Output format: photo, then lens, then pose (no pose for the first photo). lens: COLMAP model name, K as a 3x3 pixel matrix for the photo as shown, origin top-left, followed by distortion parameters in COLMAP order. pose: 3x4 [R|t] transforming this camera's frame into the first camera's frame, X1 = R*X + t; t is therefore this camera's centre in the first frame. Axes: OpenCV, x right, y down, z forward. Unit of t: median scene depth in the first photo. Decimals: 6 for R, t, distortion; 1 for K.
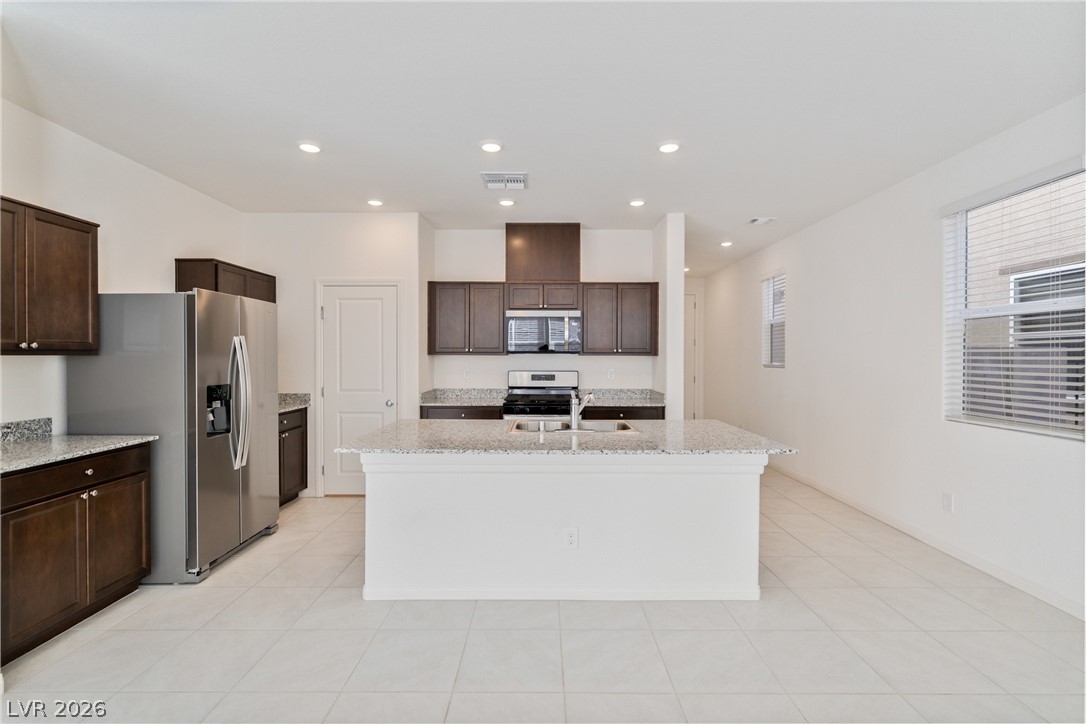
lens RADIAL K [[491.5, 0, 543.0], [0, 491.5, 362.0], [0, 0, 1]] dist [-0.004210, -0.000198]
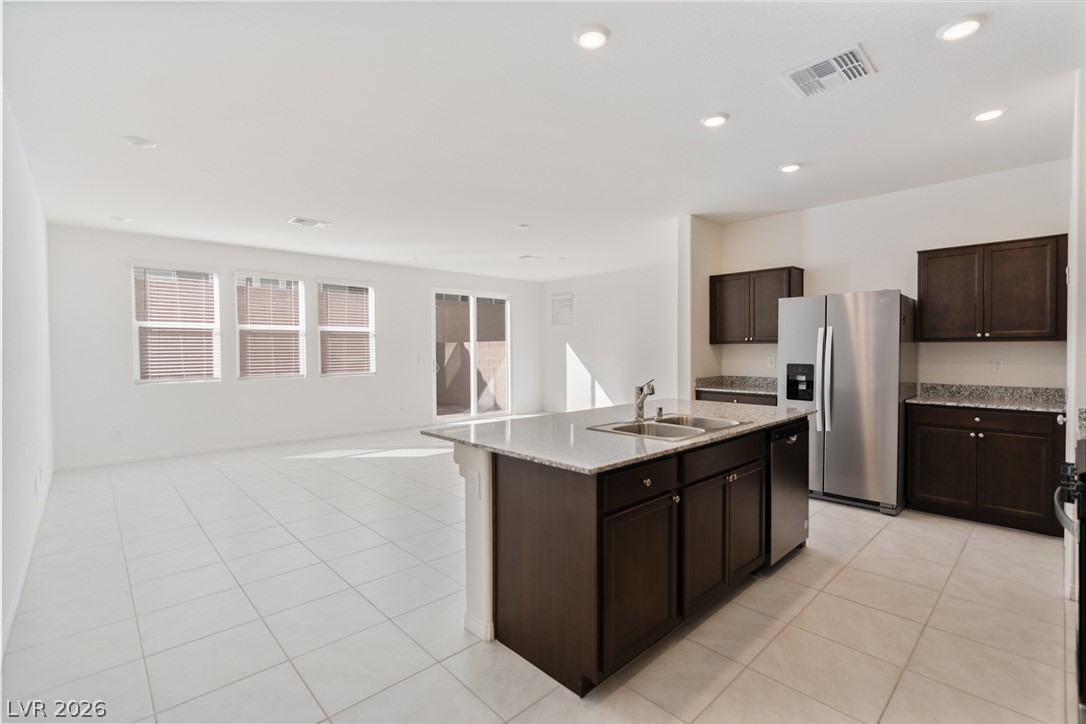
lens RADIAL K [[491.5, 0, 543.0], [0, 491.5, 362.0], [0, 0, 1]] dist [-0.004210, -0.000198]
pose [[-0.724895, 0.020610, -0.688551, 0.515410], [-0.005617, 0.999342, 0.035827, -0.002612], [0.688836, 0.029838, -0.724303, 0.944619]]
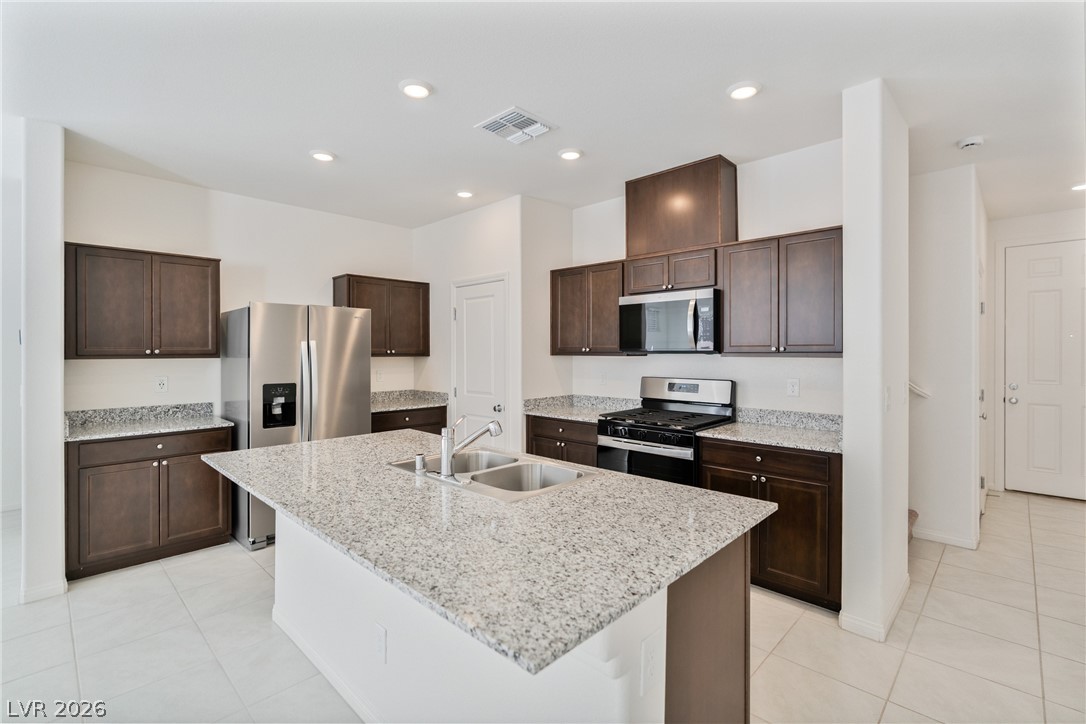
lens RADIAL K [[492.8, 0, 543.0], [0, 492.8, 354.1], [0, 0, 1]] dist [-0.010107, -0.000159]
pose [[0.722368, -0.001089, -0.691508, 0.366946], [-0.005693, 0.999955, -0.007523, -0.010636], [0.691485, 0.009371, 0.722330, 0.372010]]
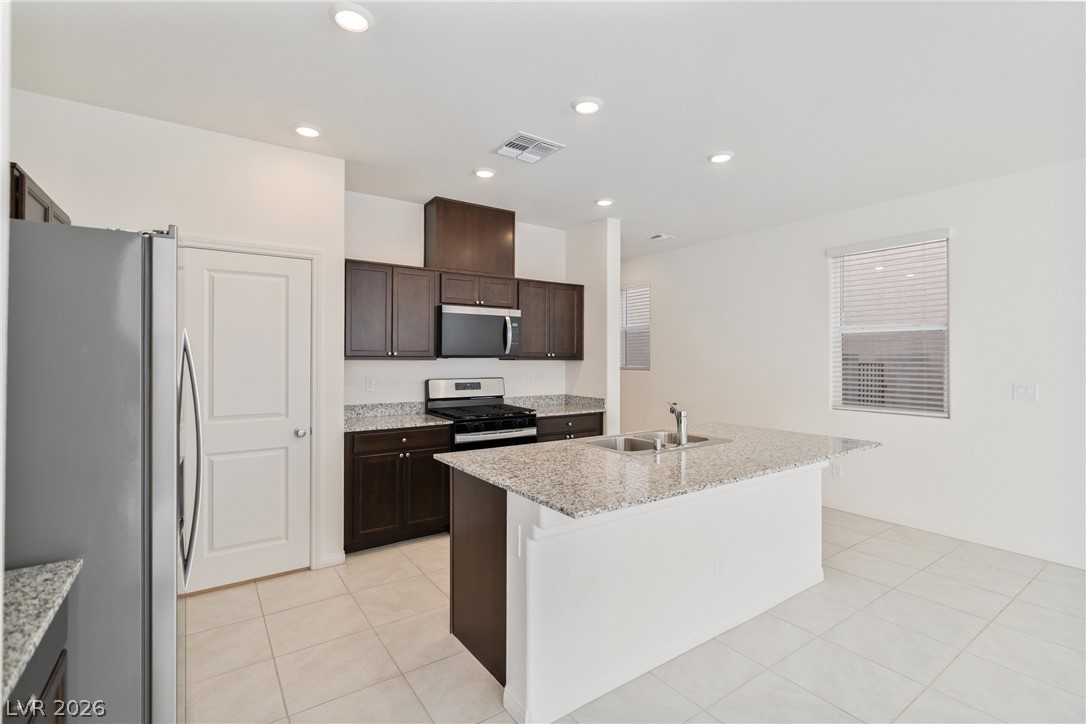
lens RADIAL K [[492.8, 0, 543.0], [0, 492.8, 354.1], [0, 0, 1]] dist [-0.010107, -0.000159]
pose [[0.819739, 0.003003, 0.572729, -0.404740], [0.006702, 0.999867, -0.014836, -0.010776], [-0.572698, 0.016000, 0.819611, 0.245131]]
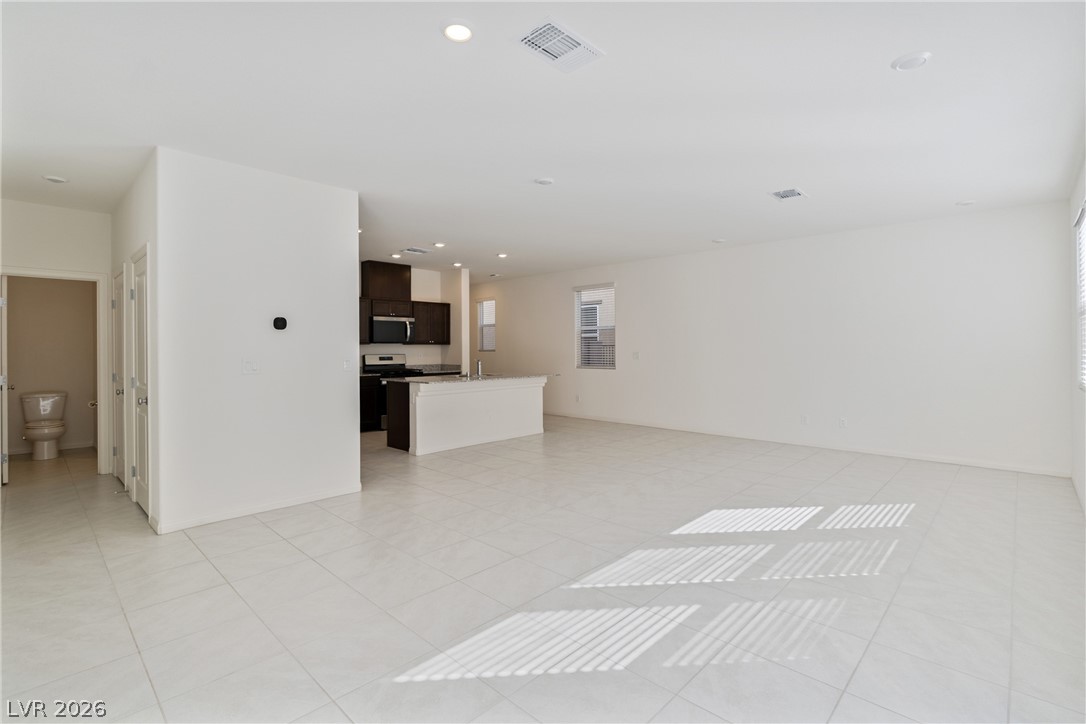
lens RADIAL K [[504.2, 0, 544.4], [0, 504.2, 347.3], [0, 0, 1]] dist [-0.011603, 0.000018]
pose [[0.689152, -0.007121, 0.724582, -0.879228], [0.017907, 0.999814, -0.007205, 0.017252], [-0.724396, 0.017940, 0.689151, -0.523898]]
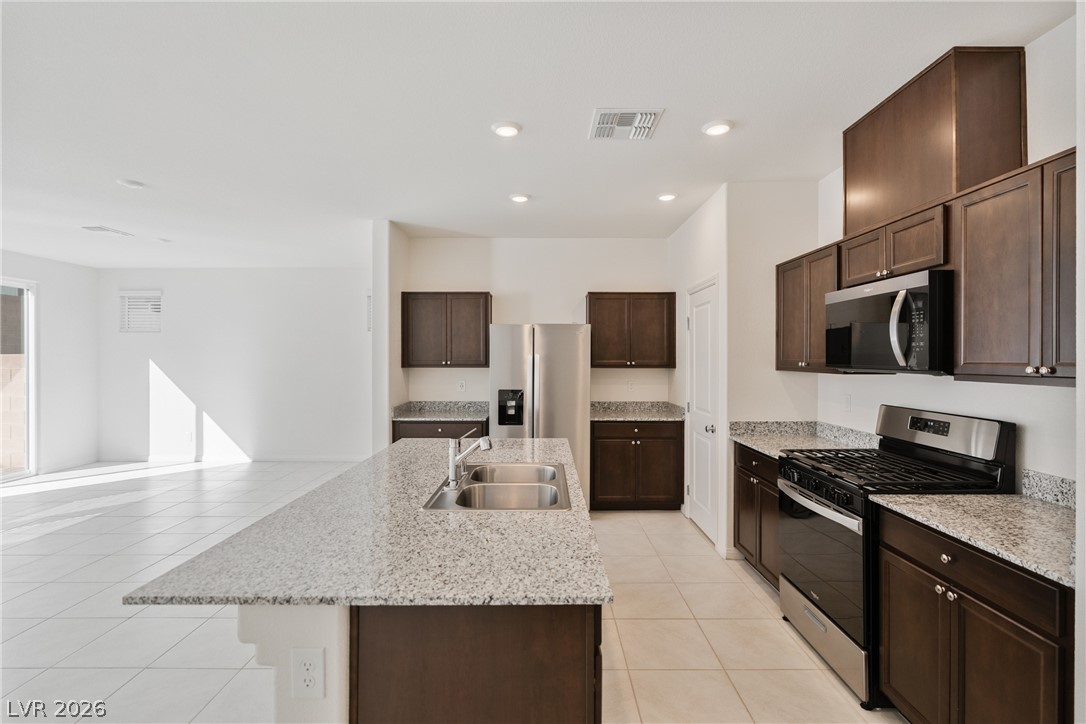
lens RADIAL K [[498.6, 0, 543.0], [0, 498.6, 362.0], [0, 0, 1]] dist [-0.004229, -0.000093]
pose [[0.001556, 0.004725, -0.999988, 0.488837], [-0.014558, 0.999883, 0.004702, -0.025691], [0.999893, 0.014551, 0.001624, 0.683926]]
